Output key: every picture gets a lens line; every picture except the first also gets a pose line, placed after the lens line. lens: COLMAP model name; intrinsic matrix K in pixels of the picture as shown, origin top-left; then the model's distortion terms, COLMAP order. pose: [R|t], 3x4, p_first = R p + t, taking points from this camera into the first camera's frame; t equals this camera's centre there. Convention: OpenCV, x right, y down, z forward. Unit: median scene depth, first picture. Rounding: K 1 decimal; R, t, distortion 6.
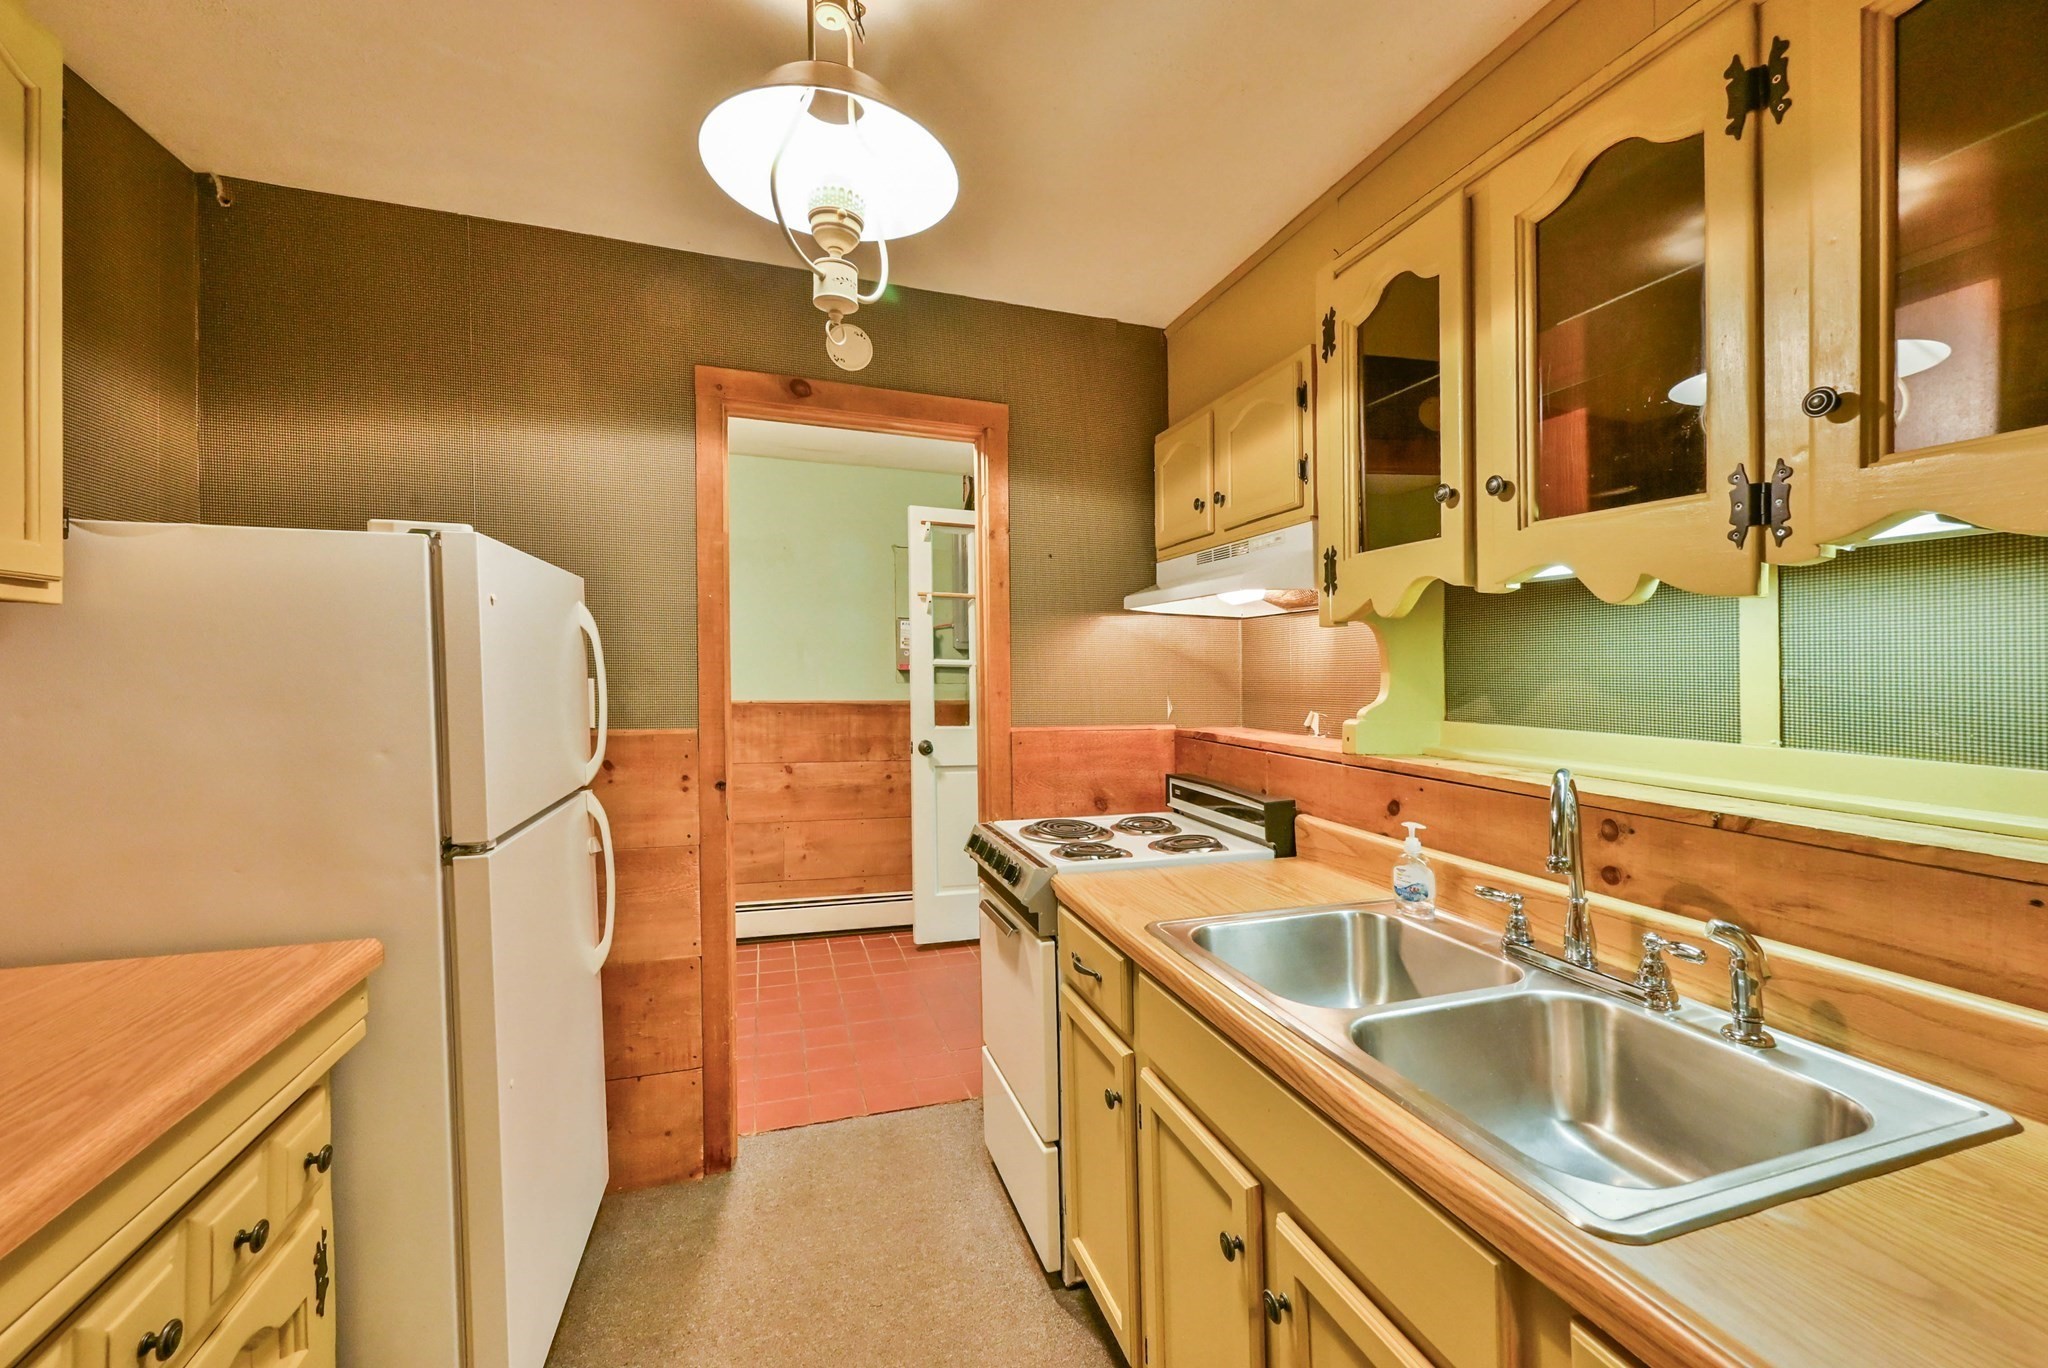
lens RADIAL K [[807.3, 0, 1023.7], [0, 807.3, 701.2], [0, 0, 1]] dist [0.000121, 0.000020]
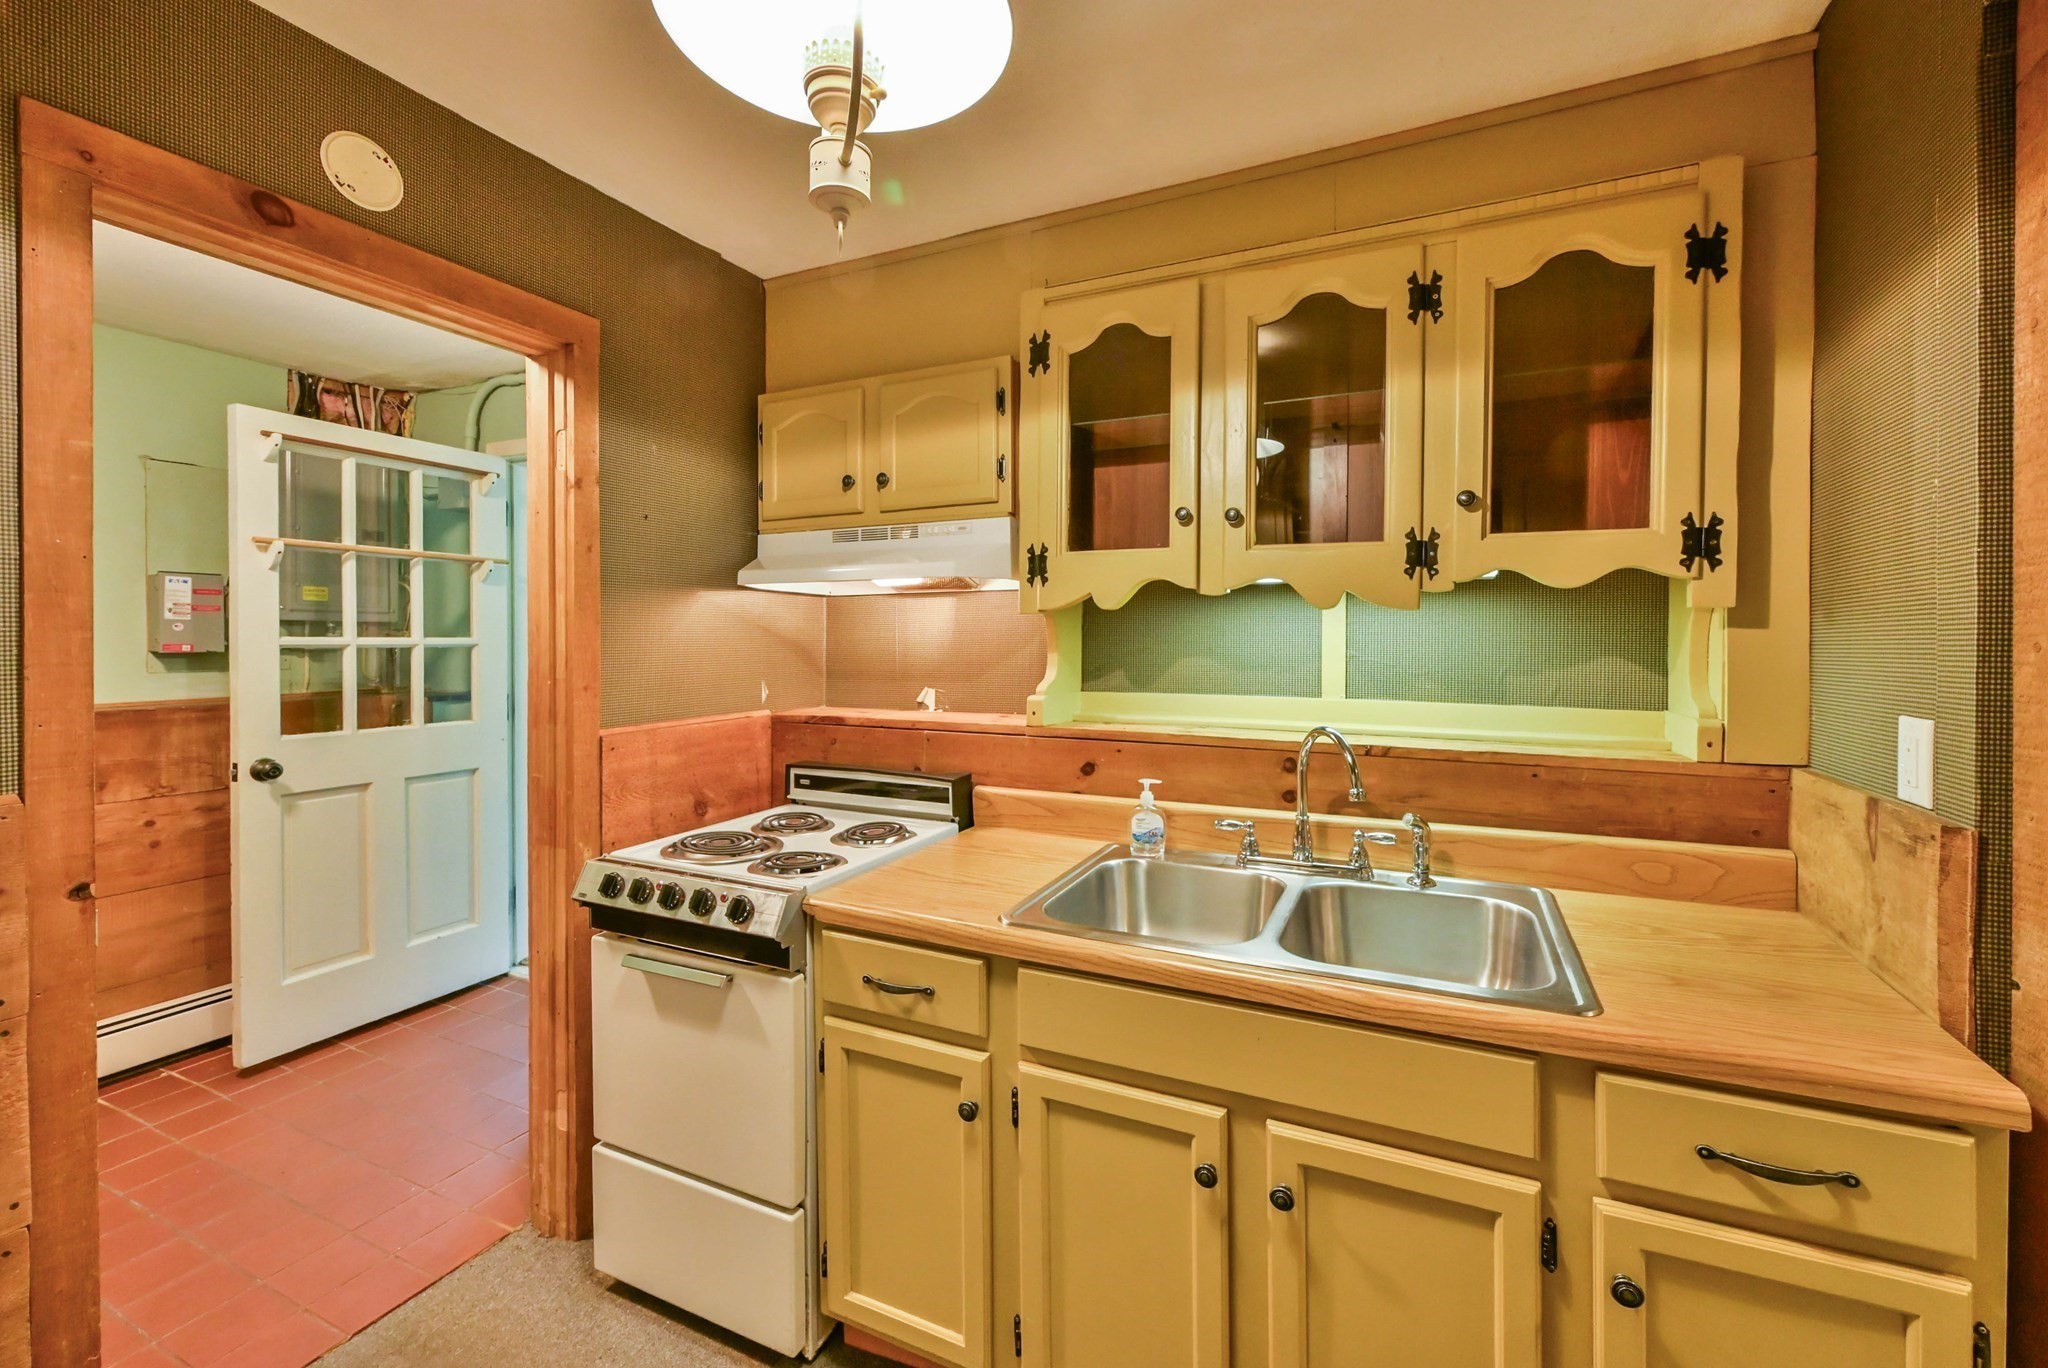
lens RADIAL K [[807.1, 0, 1026.8], [0, 807.1, 664.3], [0, 0, 1]] dist [0.000152, 0.000029]
pose [[0.701403, -0.039340, 0.711679, -0.366799], [0.040145, 0.999071, 0.015661, -0.035756], [-0.711634, 0.017585, 0.702330, 0.196088]]
